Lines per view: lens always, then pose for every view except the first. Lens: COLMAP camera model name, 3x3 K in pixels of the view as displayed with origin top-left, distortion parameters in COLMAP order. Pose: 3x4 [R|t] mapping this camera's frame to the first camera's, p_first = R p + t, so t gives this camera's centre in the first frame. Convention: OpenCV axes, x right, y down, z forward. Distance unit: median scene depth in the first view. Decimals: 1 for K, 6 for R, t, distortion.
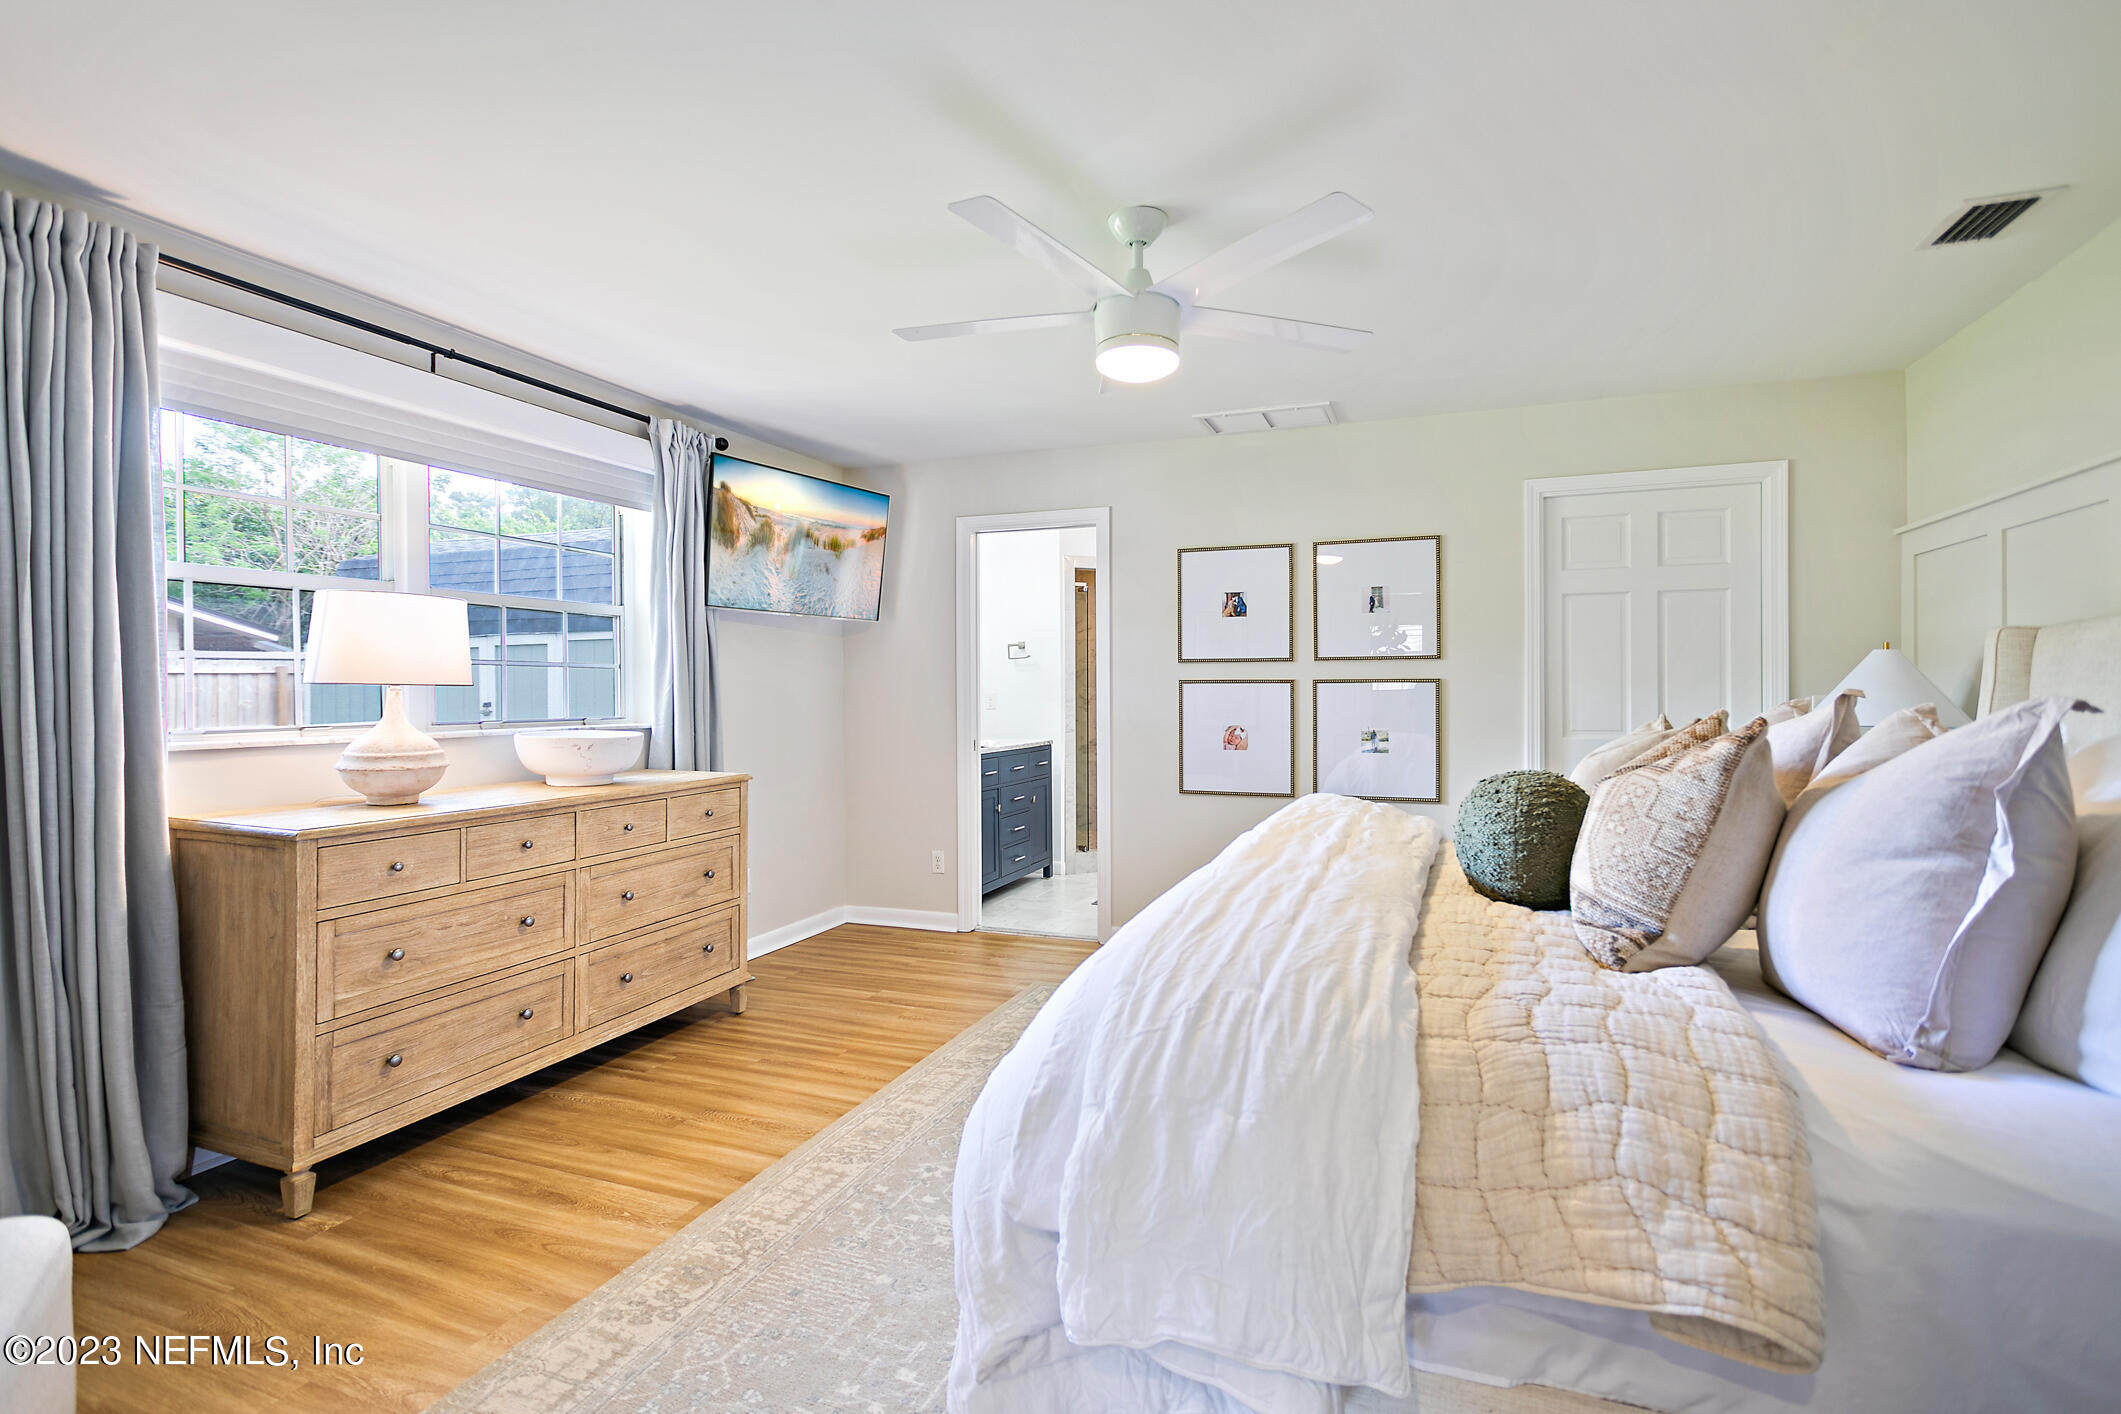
lens RADIAL K [[1029.3, 0, 1057.9], [0, 1029.3, 686.7], [0, 0, 1]] dist [-0.001570, 0.000644]
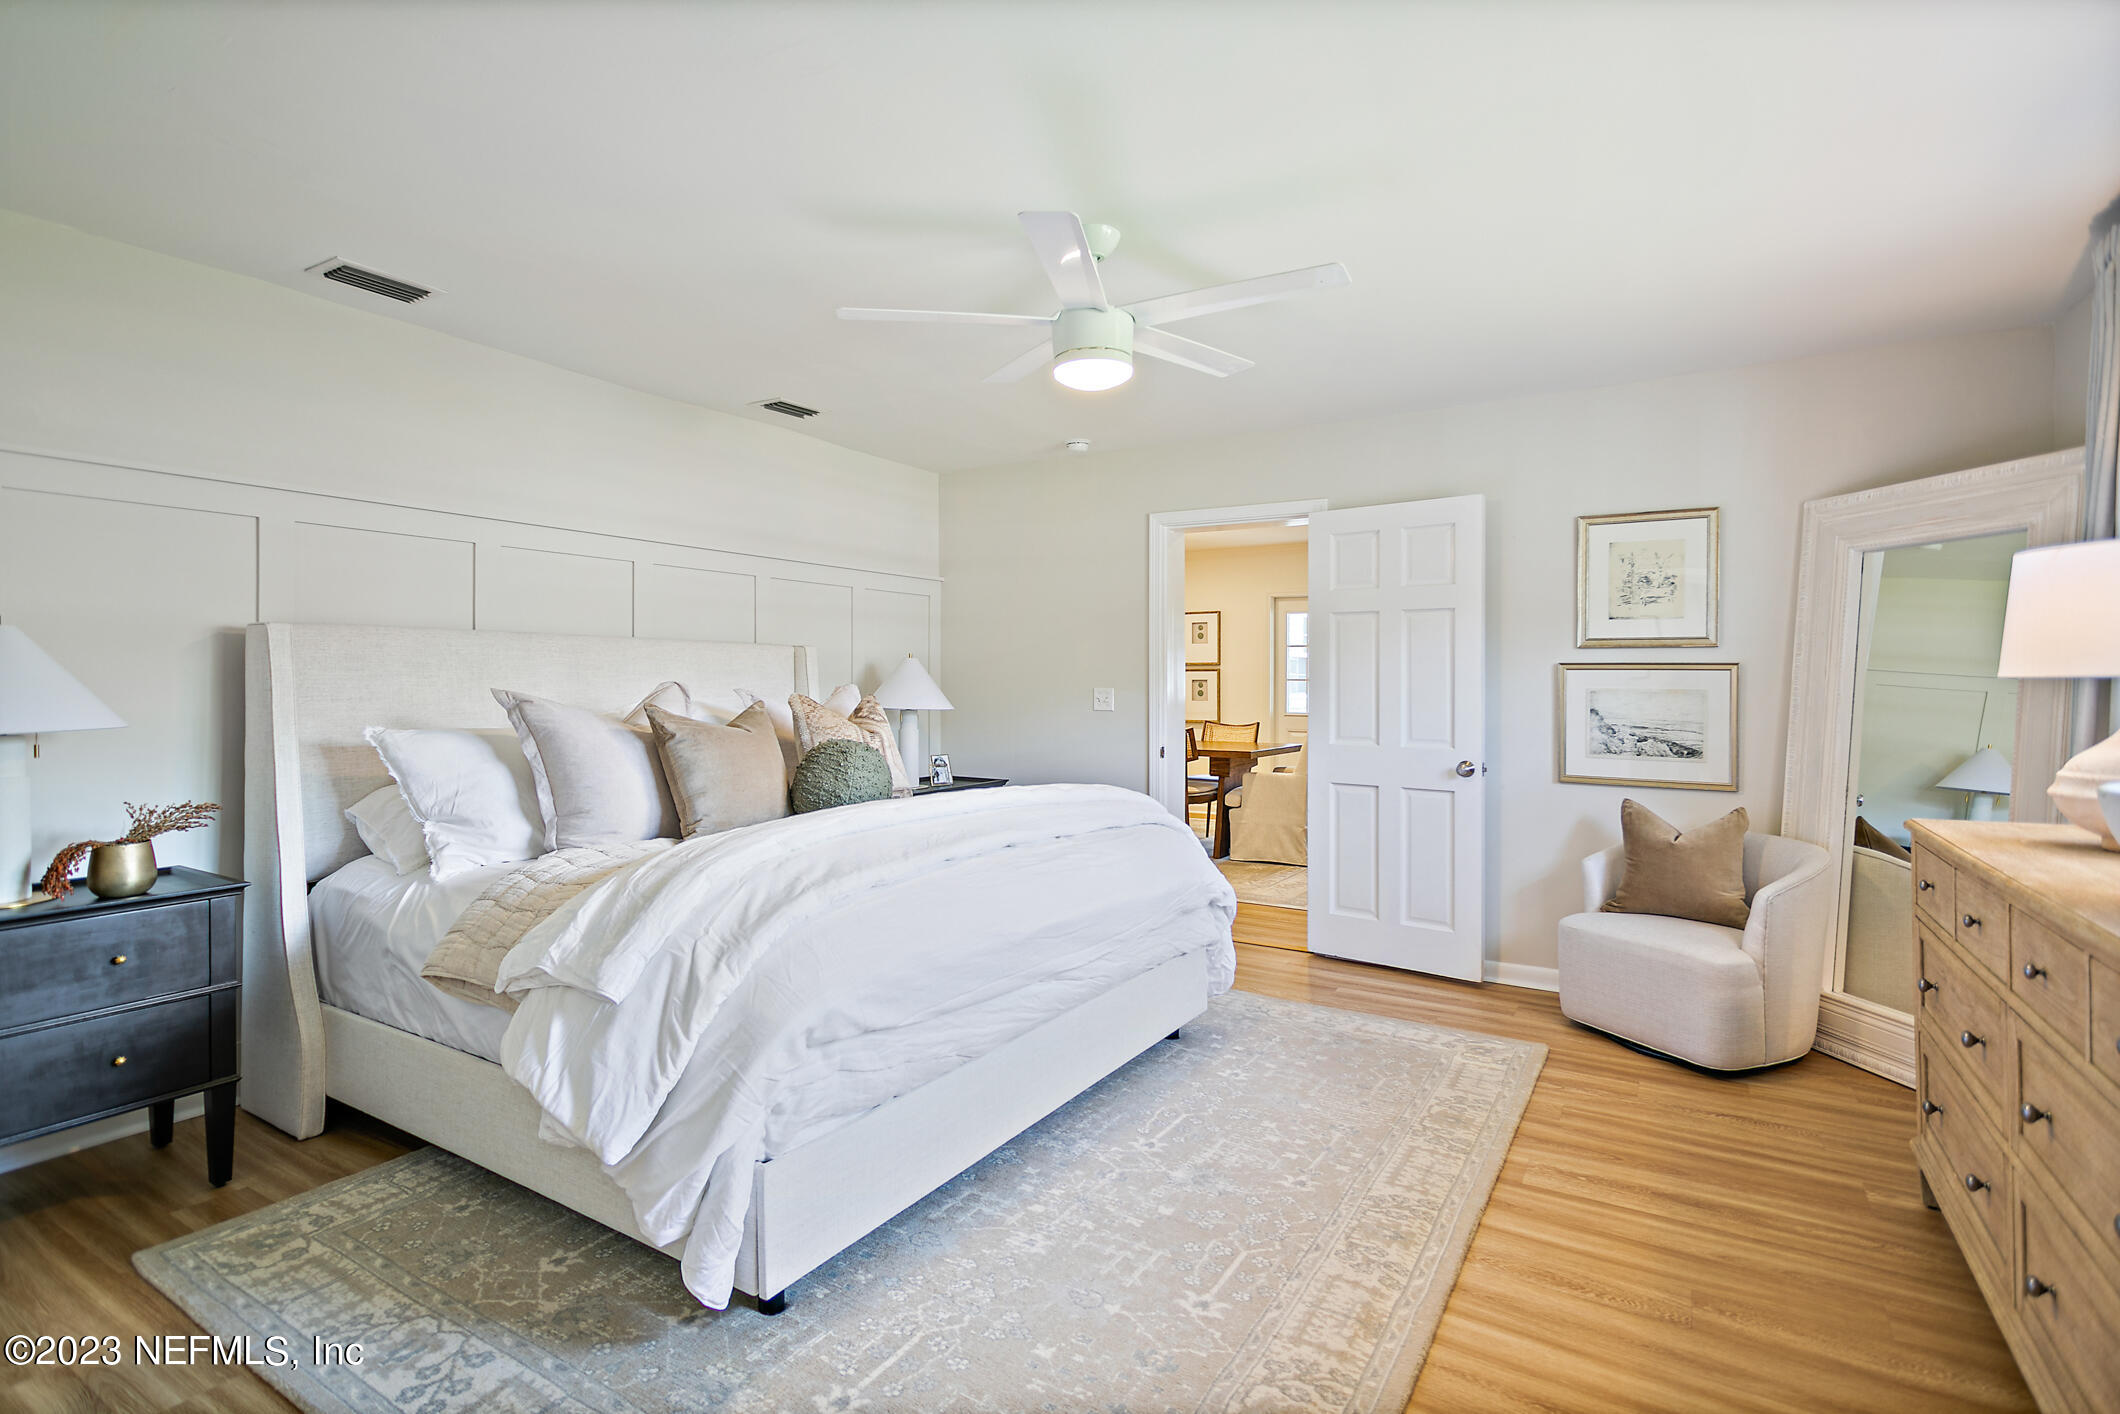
lens RADIAL K [[1028.8, 0, 1057.4], [0, 1028.8, 686.7], [0, 0, 1]] dist [-0.001570, 0.000644]
pose [[-0.982850, 0.000251, 0.184404, -0.078882], [-0.000656, 0.999988, -0.004857, 0.012783], [-0.184403, -0.004895, -0.982838, 1.990109]]
